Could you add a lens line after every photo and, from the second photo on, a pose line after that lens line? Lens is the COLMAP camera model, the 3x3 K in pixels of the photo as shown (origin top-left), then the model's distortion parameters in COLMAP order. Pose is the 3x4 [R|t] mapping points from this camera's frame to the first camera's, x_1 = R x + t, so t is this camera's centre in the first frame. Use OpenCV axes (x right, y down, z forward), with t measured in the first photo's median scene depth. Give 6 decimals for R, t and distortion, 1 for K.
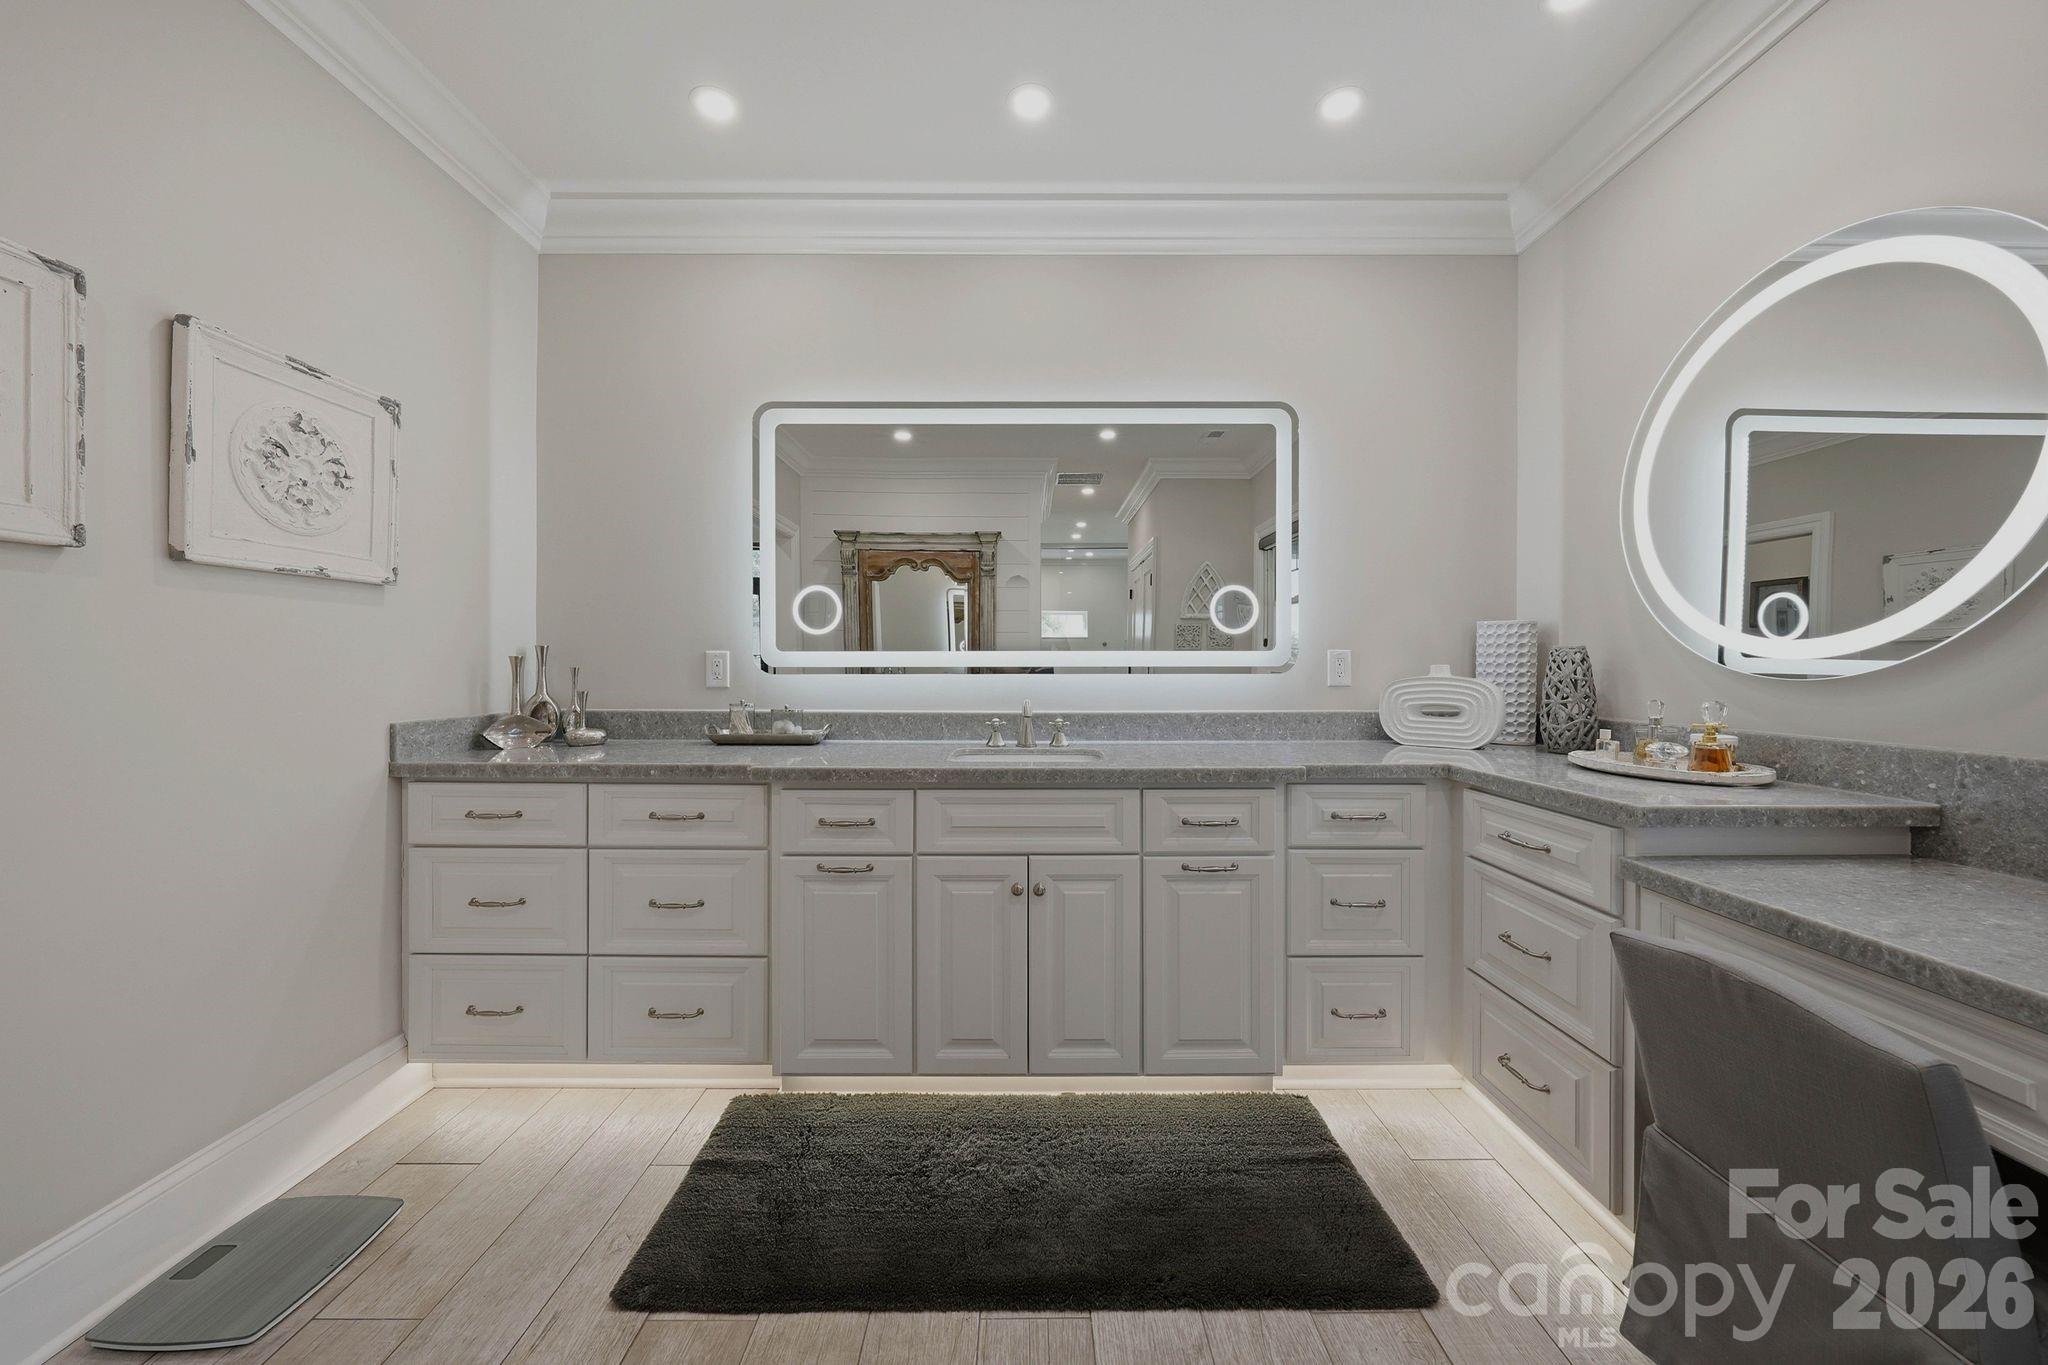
lens RADIAL K [[722.1, 0, 1020.9], [0, 722.1, 668.9], [0, 0, 1]] dist [-0.008057, 0.000504]
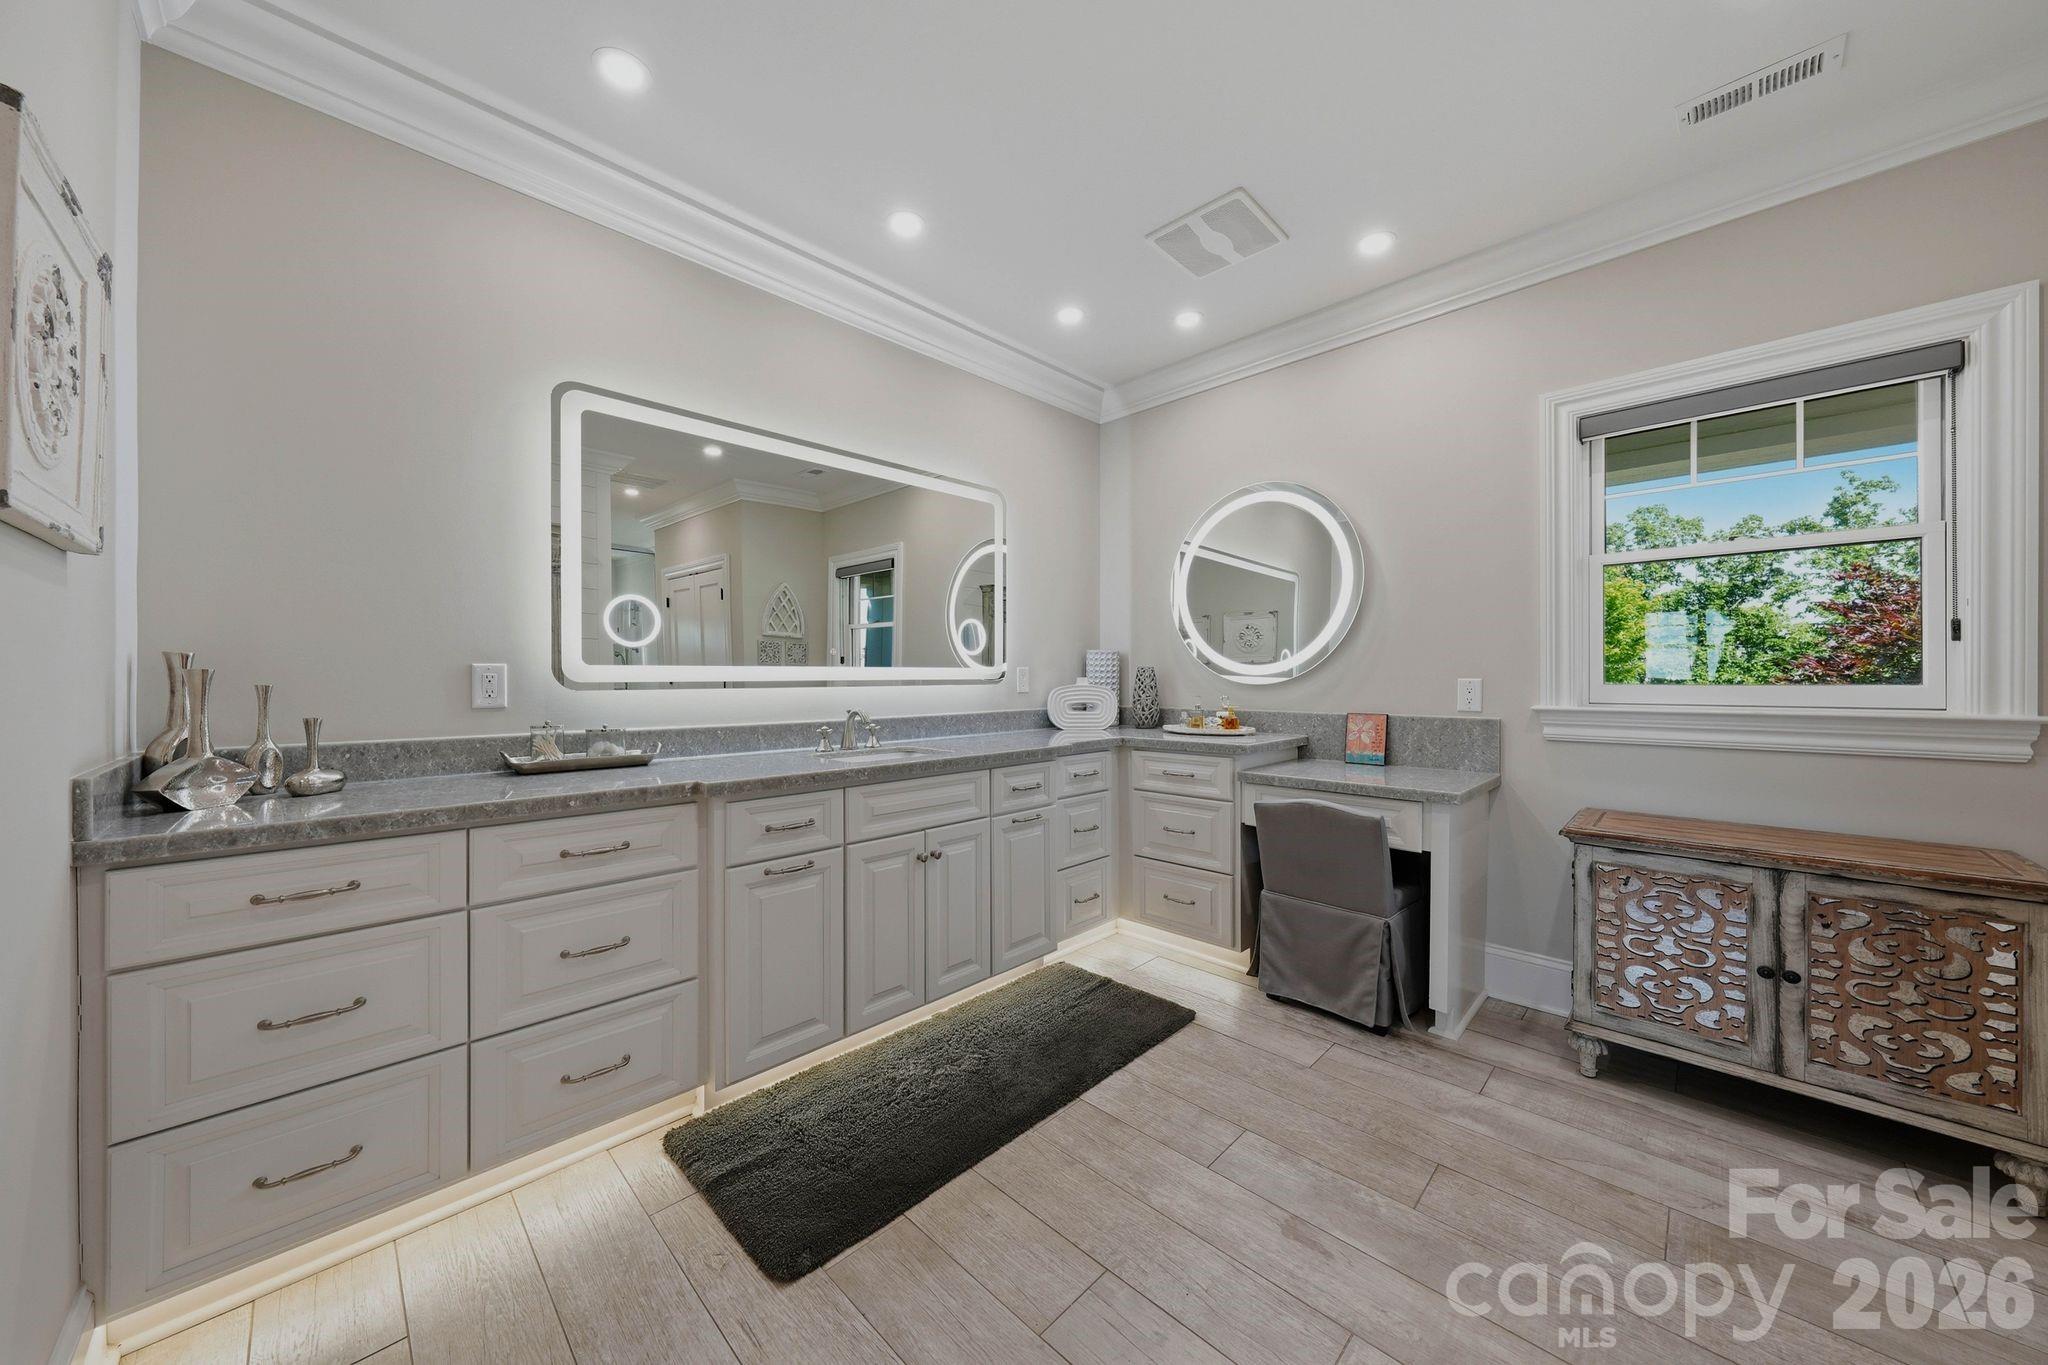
lens RADIAL K [[722.1, 0, 1008.7], [0, 722.1, 680.3], [0, 0, 1]] dist [-0.008057, 0.000504]
pose [[0.702718, -0.005419, 0.711448, -0.750627], [0.007833, 0.999969, -0.000119, -0.001431], [-0.711426, 0.005656, 0.702739, 0.007309]]
